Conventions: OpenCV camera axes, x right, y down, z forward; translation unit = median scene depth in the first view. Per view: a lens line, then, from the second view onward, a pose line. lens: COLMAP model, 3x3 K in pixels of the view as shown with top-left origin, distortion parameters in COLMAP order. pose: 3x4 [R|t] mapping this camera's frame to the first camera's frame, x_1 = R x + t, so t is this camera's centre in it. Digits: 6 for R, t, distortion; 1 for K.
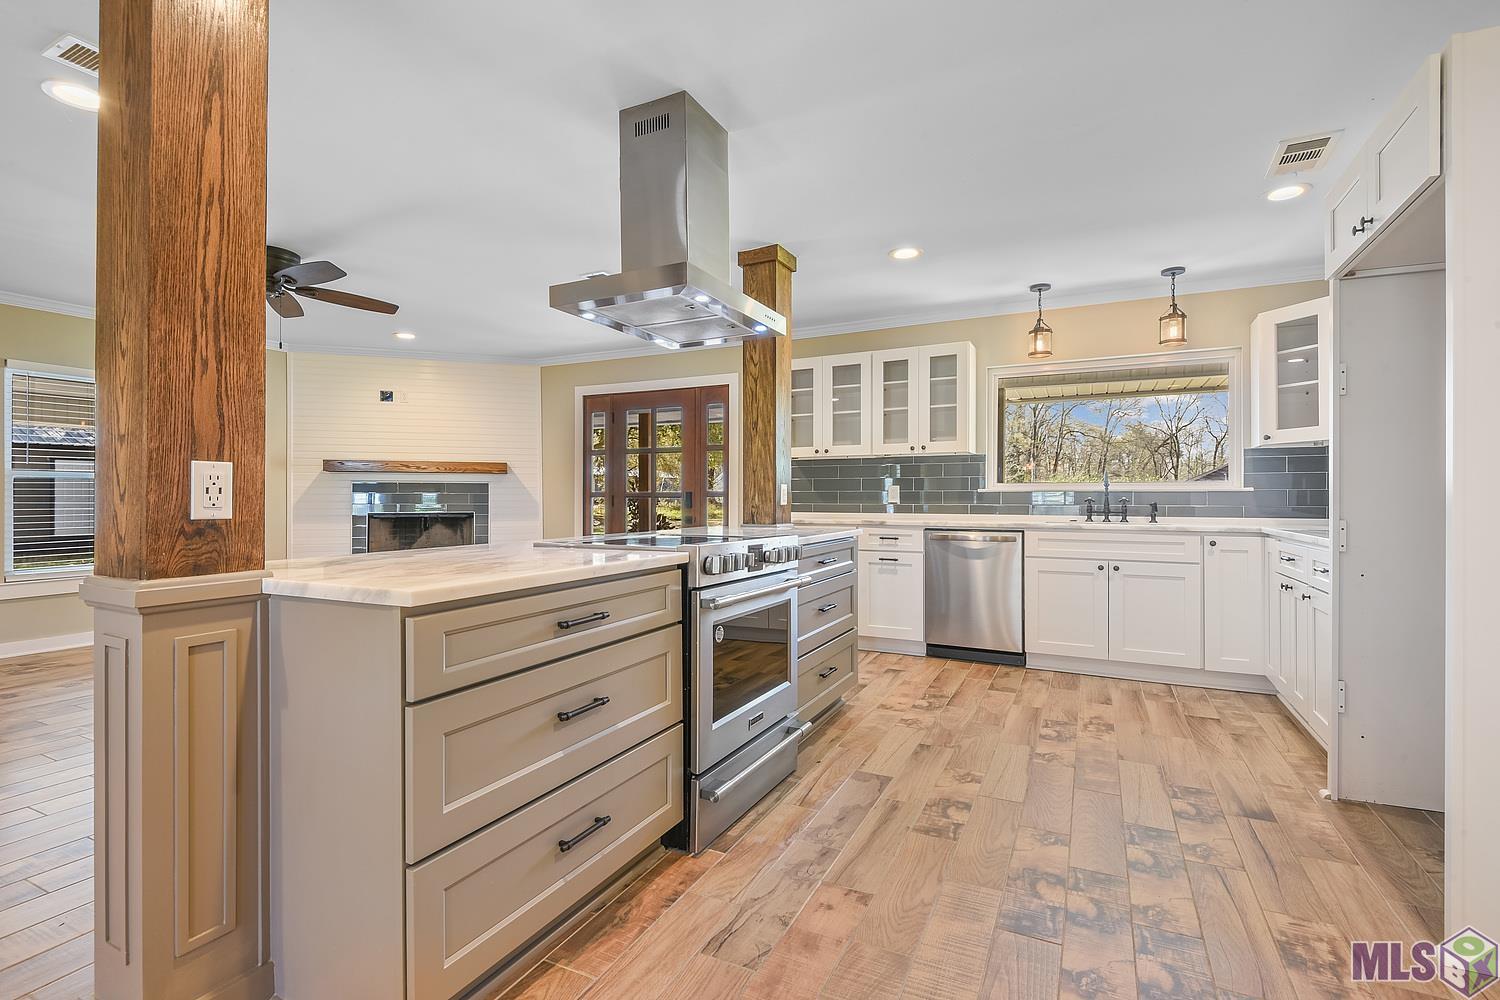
lens RADIAL K [[690.4, 0, 750.0], [0, 690.4, 500.0], [0, 0, 1]] dist [0.049744, 0.000003]
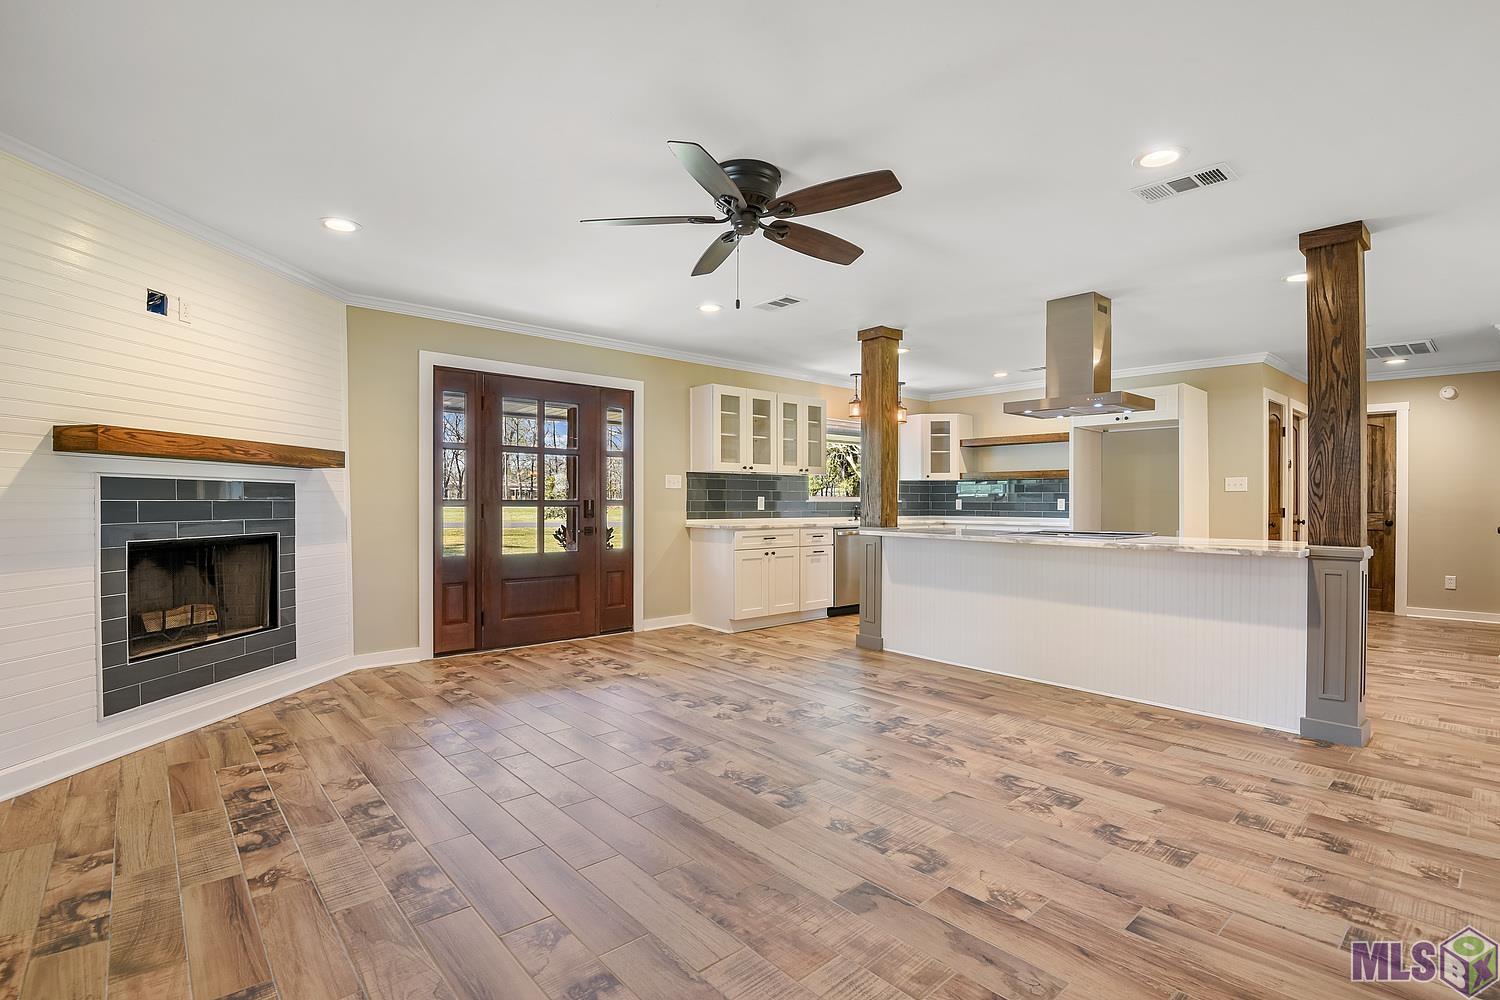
lens RADIAL K [[698.2, 0, 750.0], [0, 698.2, 500.0], [0, 0, 1]] dist [-0.000858, -0.031337]
pose [[0.371615, 0.004182, 0.928378, -0.935072], [-0.000349, 0.999990, -0.004365, -0.008696], [-0.928387, 0.001298, 0.371613, 0.502462]]
